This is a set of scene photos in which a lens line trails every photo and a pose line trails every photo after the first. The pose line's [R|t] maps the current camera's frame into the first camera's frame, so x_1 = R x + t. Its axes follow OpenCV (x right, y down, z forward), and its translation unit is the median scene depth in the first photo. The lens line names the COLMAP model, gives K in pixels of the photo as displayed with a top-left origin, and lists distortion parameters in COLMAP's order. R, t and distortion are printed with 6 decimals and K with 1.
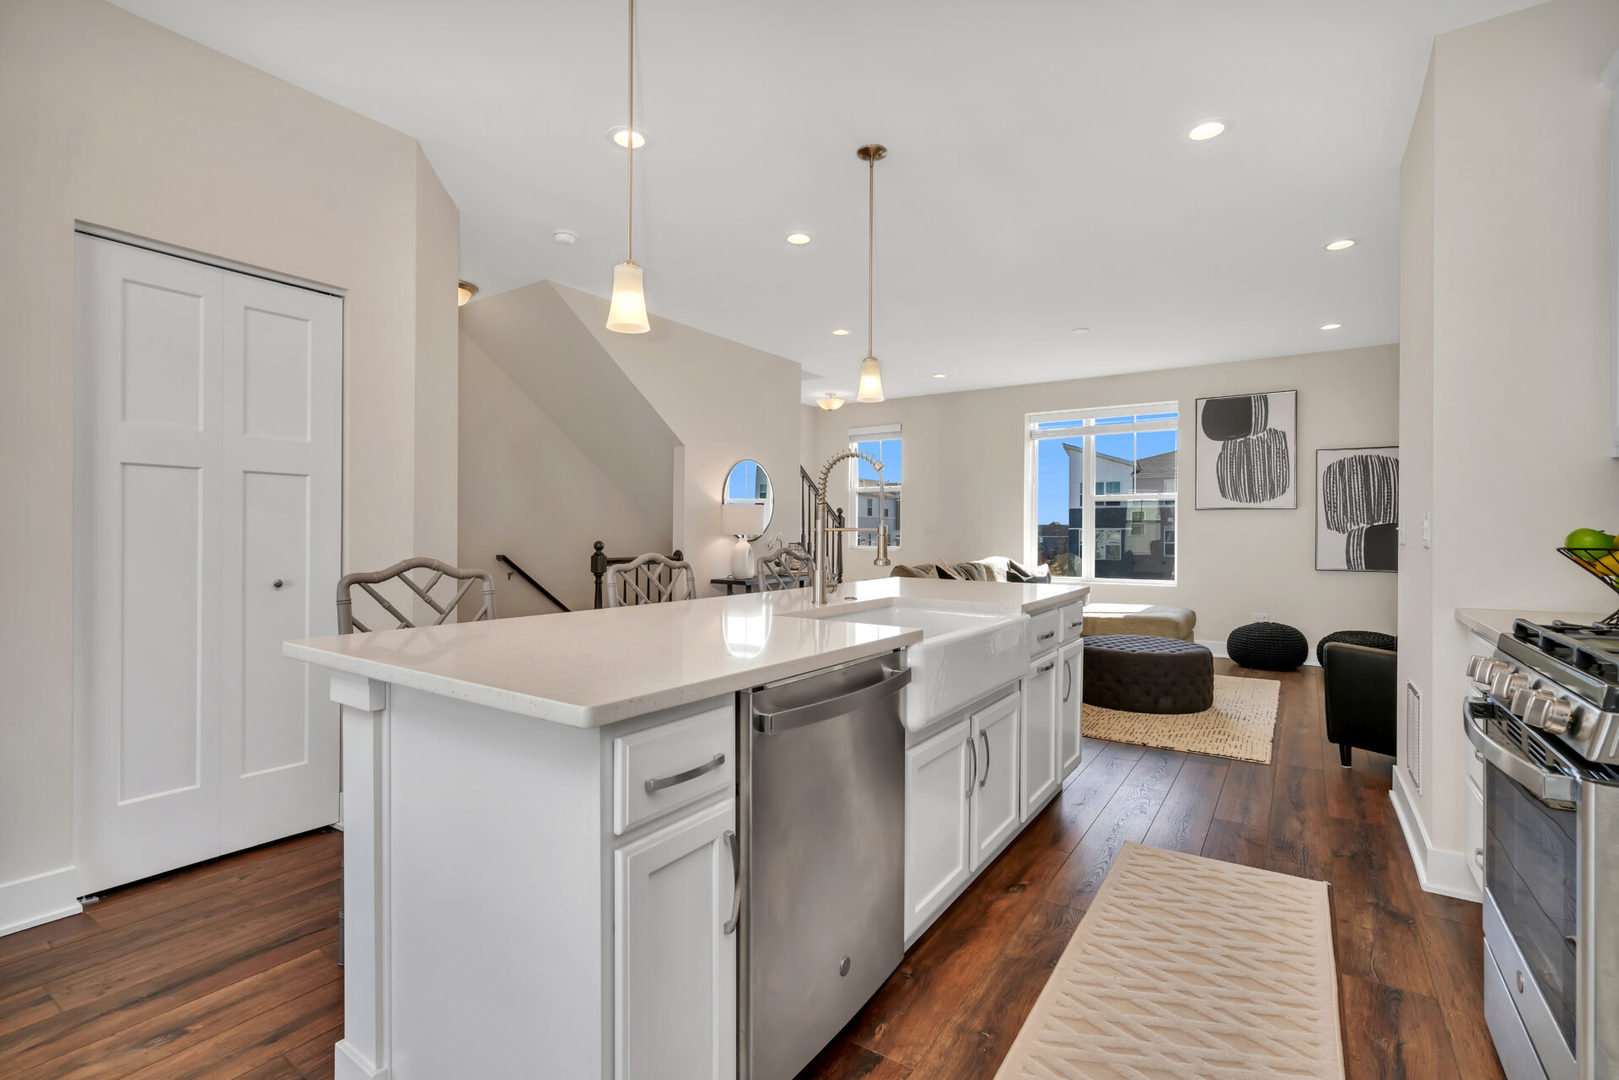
lens RADIAL K [[743.6, 0, 801.2], [0, 743.6, 534.3], [0, 0, 1]] dist [-0.008754, 0.004948]
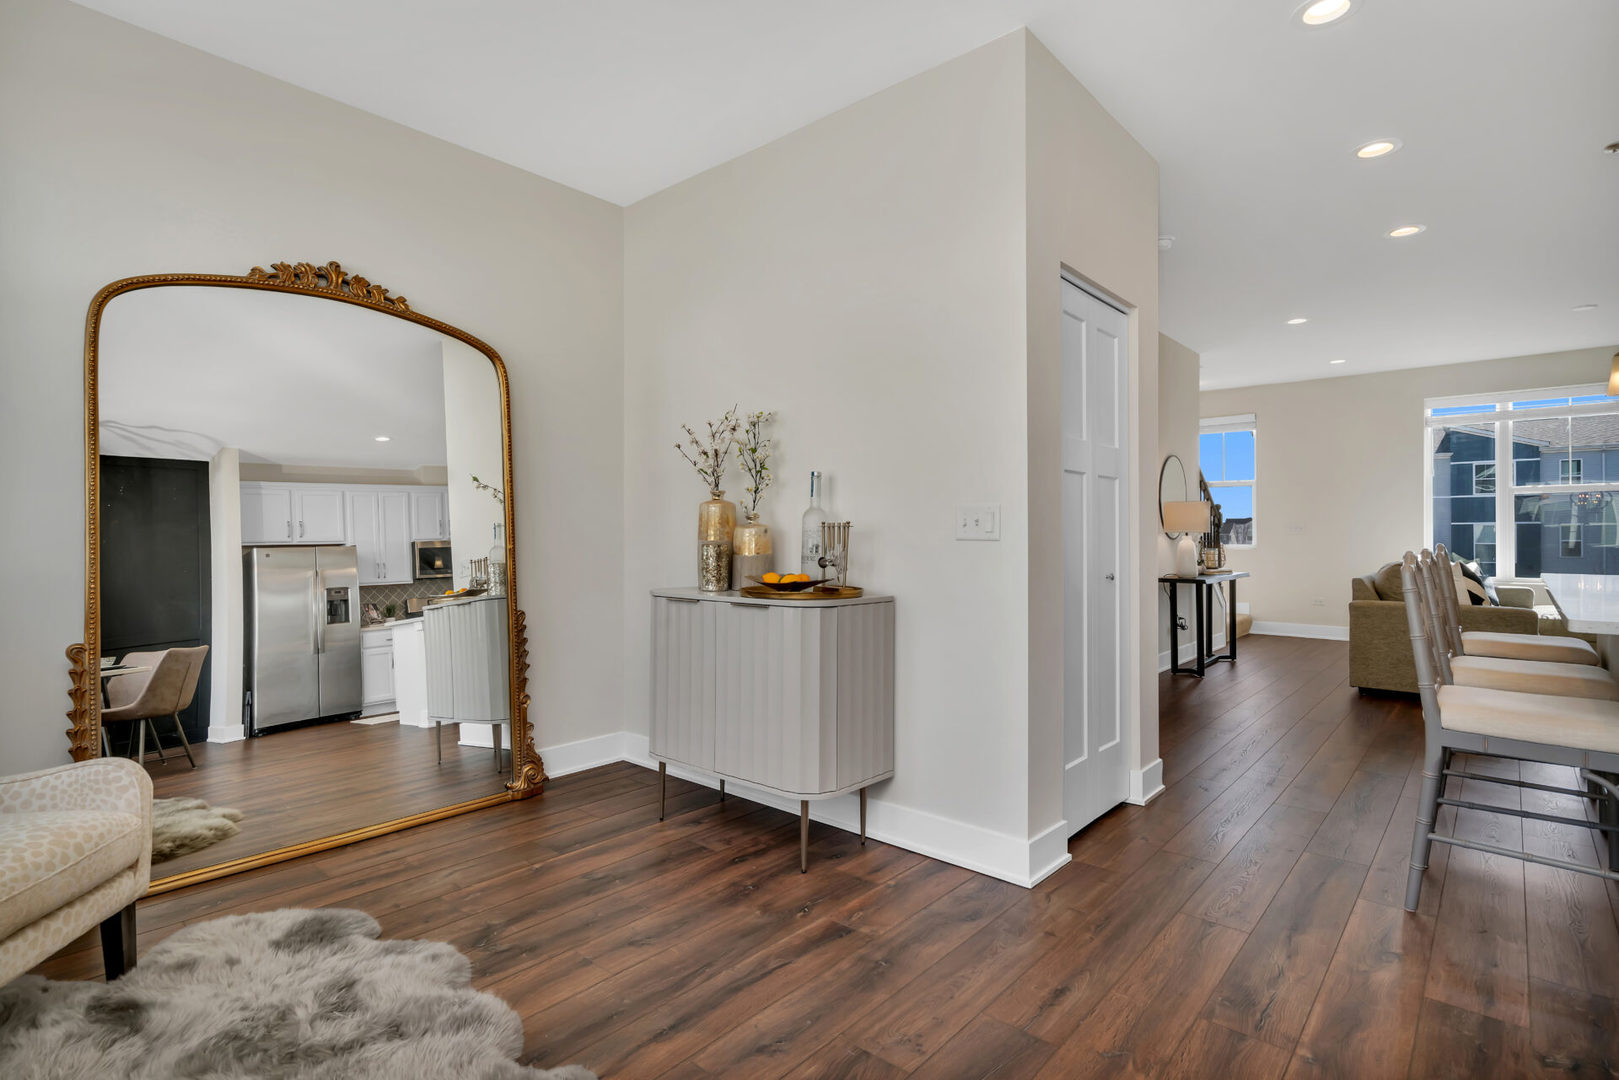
lens RADIAL K [[797.5, 0, 808.4], [0, 797.5, 525.0], [0, 0, 1]] dist [0.004340, 0.000937]
pose [[0.991846, -0.007613, -0.127213, -0.416690], [0.006228, 0.999917, -0.011279, 0.000226], [0.127288, 0.010395, 0.991811, -0.100370]]
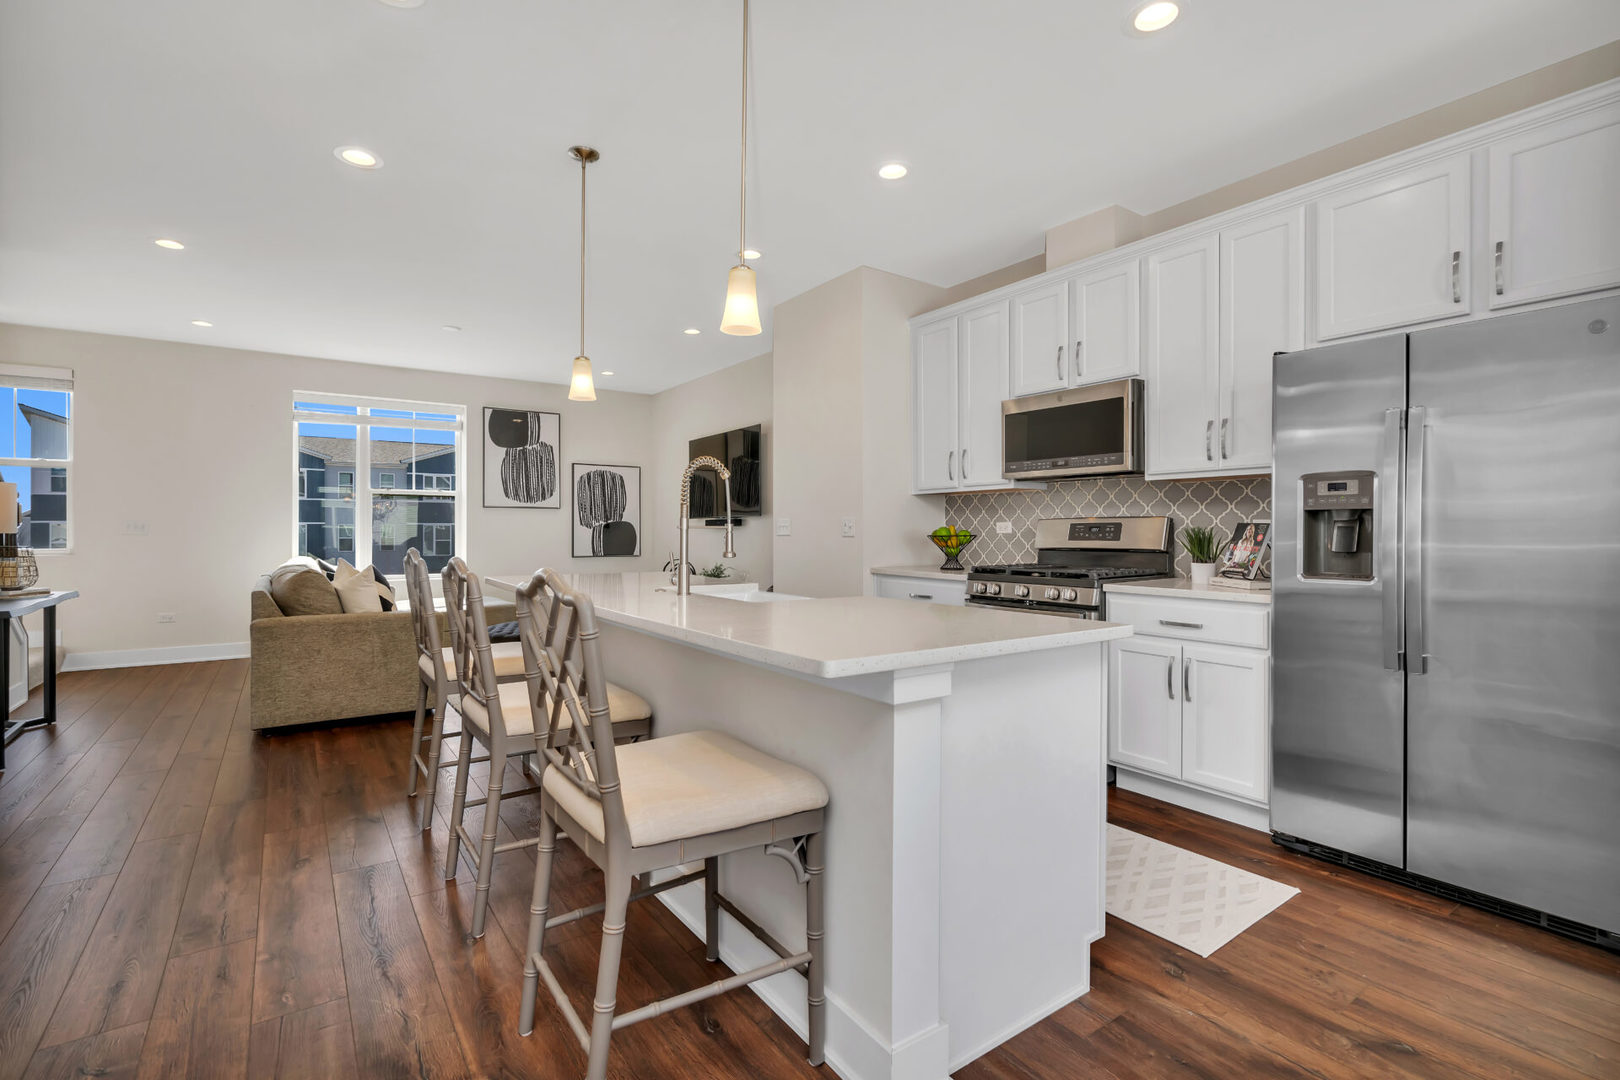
lens RADIAL K [[744.0, 0, 798.9], [0, 744.0, 535.6], [0, 0, 1]] dist [-0.008754, 0.004948]
pose [[0.366392, -0.009732, 0.930410, -0.359595], [0.000757, 0.999948, 0.010162, -0.002077], [-0.930460, -0.003019, 0.366380, 0.173354]]
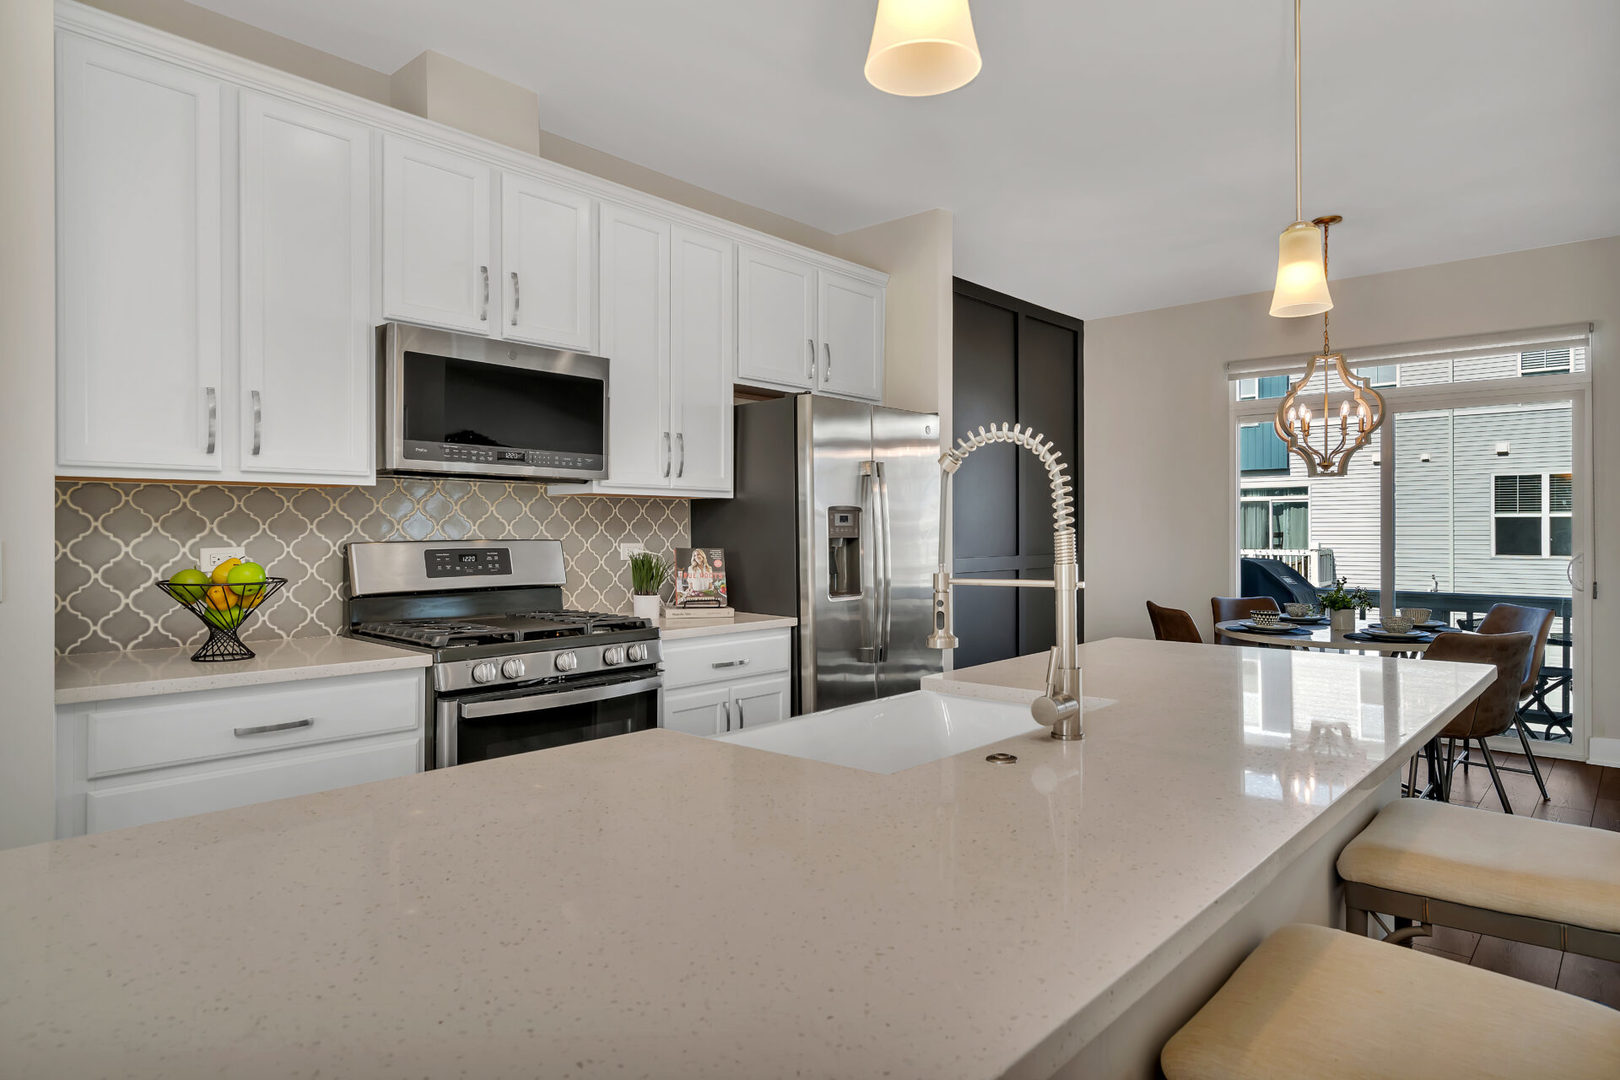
lens RADIAL K [[936.7, 0, 794.2], [0, 936.7, 539.2], [0, 0, 1]] dist [0.002464, 0.004795]
pose [[-0.989314, -0.002378, 0.145783, 0.043812], [-0.001292, 0.999971, 0.007544, -0.014812], [-0.145797, 0.007275, -0.989288, 0.627924]]
